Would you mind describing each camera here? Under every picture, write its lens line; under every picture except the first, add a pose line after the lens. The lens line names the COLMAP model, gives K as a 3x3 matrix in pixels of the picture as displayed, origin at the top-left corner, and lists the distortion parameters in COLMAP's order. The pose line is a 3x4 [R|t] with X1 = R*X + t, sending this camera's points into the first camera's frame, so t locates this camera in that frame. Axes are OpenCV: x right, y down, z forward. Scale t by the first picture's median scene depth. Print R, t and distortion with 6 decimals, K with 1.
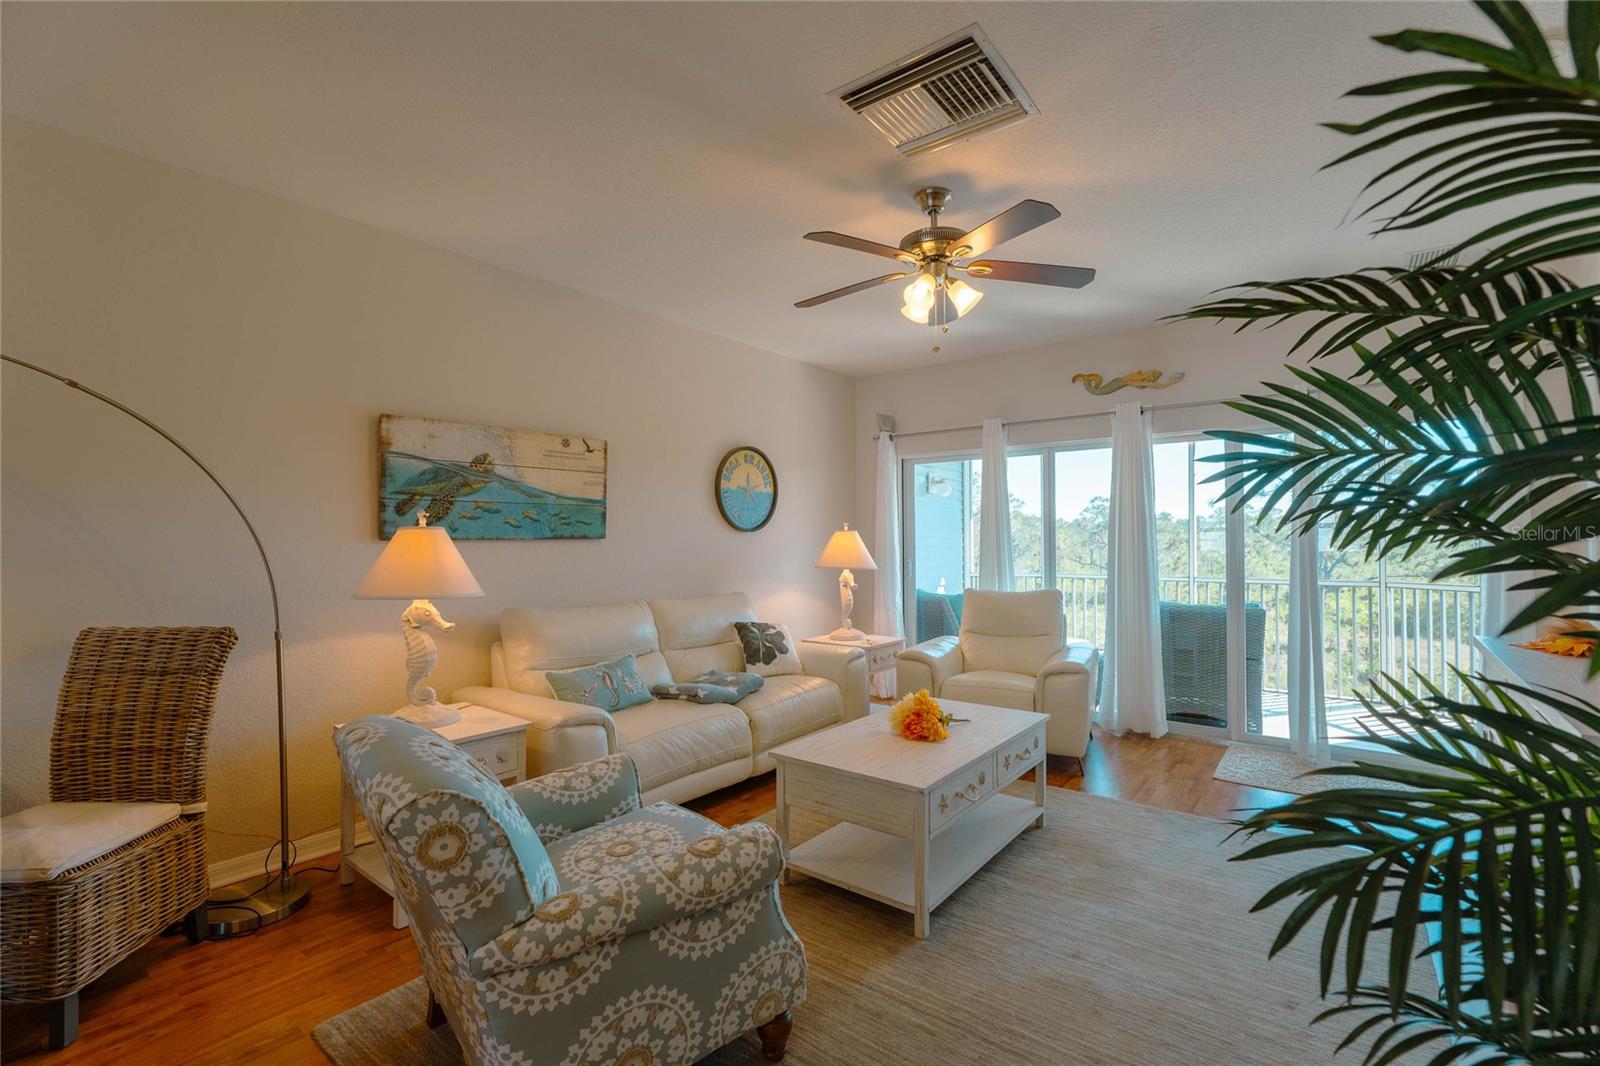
lens RADIAL K [[708.5, 0, 840.9], [0, 708.5, 534.2], [0, 0, 1]] dist [-0.005253, -0.000463]
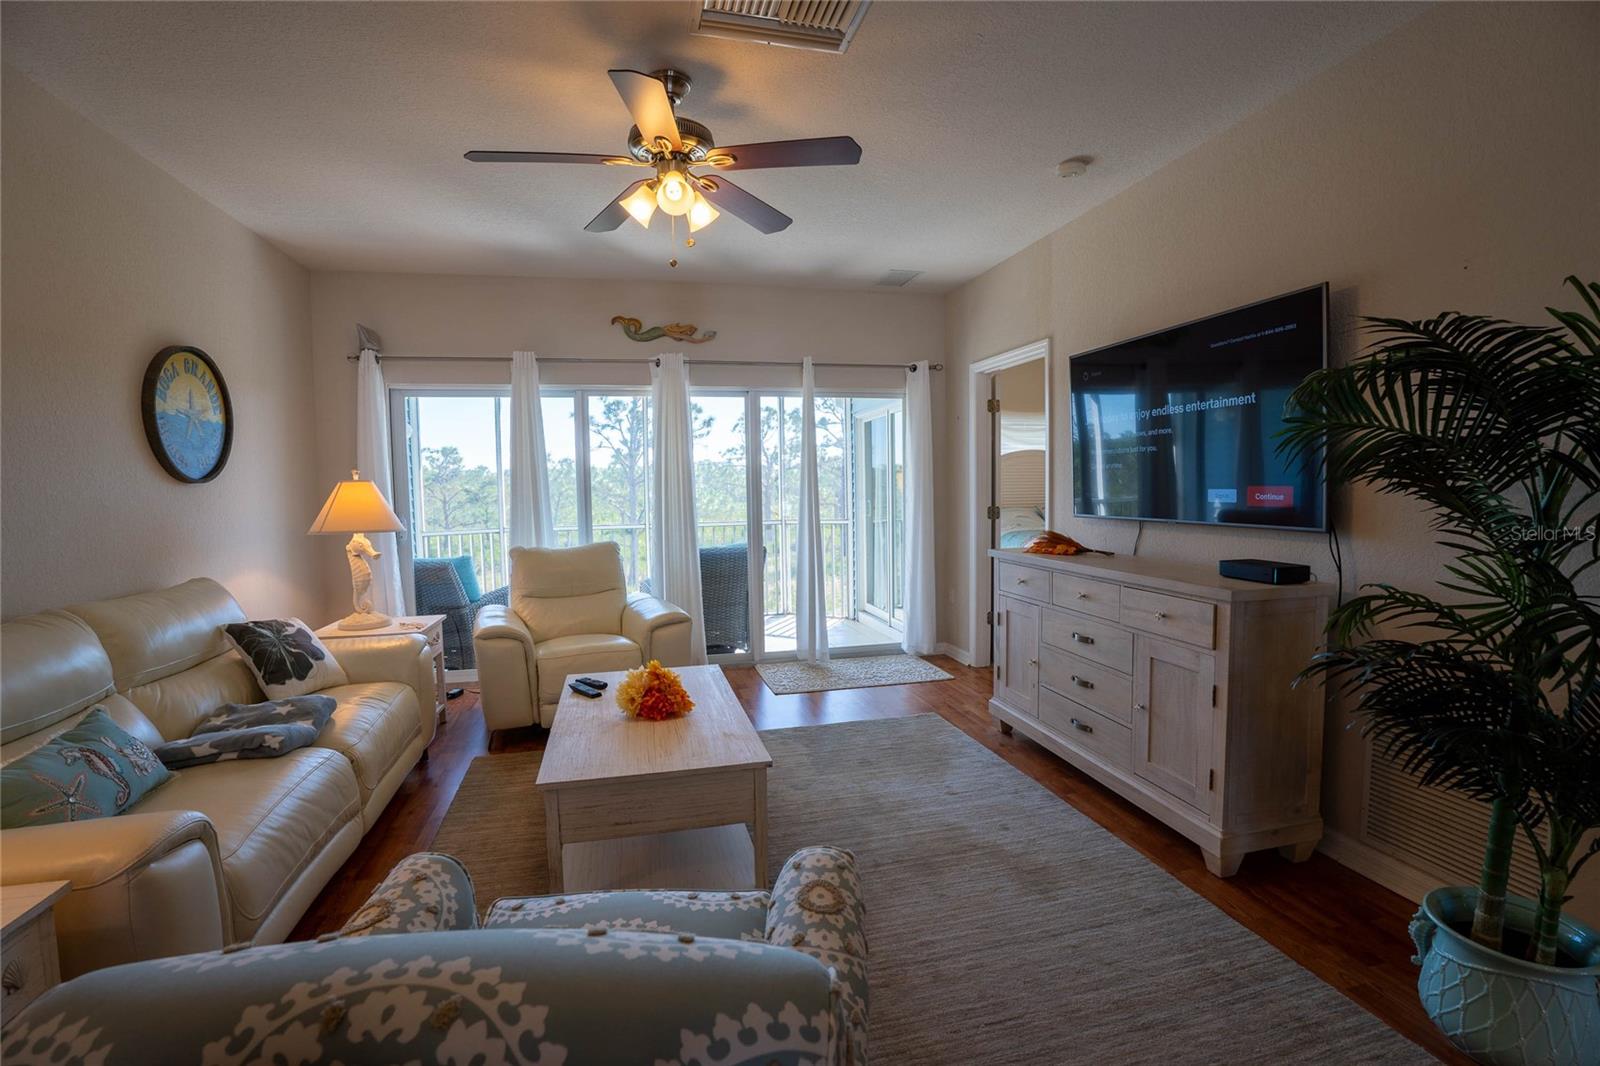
lens RADIAL K [[707.2, 0, 800.0], [0, 707.2, 533.0], [0, 0, 1]] dist [-0.032058, 0.000264]
pose [[0.652811, -0.058877, 0.755229, -0.251828], [0.008651, 0.997489, 0.070286, 0.002176], [-0.757471, -0.039349, 0.651681, 0.190188]]
